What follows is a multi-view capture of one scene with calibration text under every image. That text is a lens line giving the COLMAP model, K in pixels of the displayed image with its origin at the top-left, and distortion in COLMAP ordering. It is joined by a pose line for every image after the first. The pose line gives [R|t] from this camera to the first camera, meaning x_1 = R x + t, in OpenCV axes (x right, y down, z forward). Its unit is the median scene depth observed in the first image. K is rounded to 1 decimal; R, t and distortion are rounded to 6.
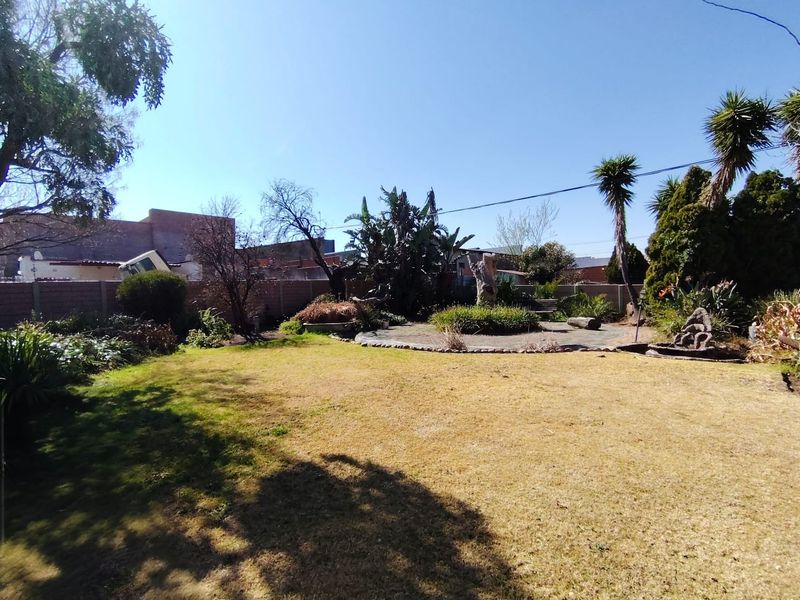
lens RADIAL K [[373.3, 0, 398.7], [0, 373.3, 302.2], [0, 0, 1]] dist [0.000097, -0.000163]
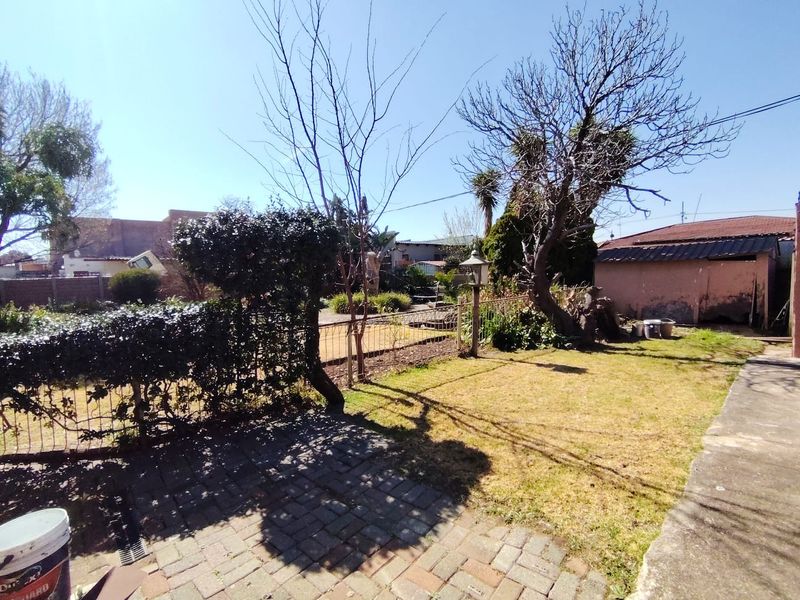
lens RADIAL K [[373.3, 0, 401.4], [0, 373.3, 298.6], [0, 0, 1]] dist [0.000097, -0.000163]
pose [[0.994152, -0.003035, -0.107951, 0.361566], [0.007400, 0.999170, 0.040063, -0.014995], [0.107740, -0.040627, 0.993349, -0.212328]]
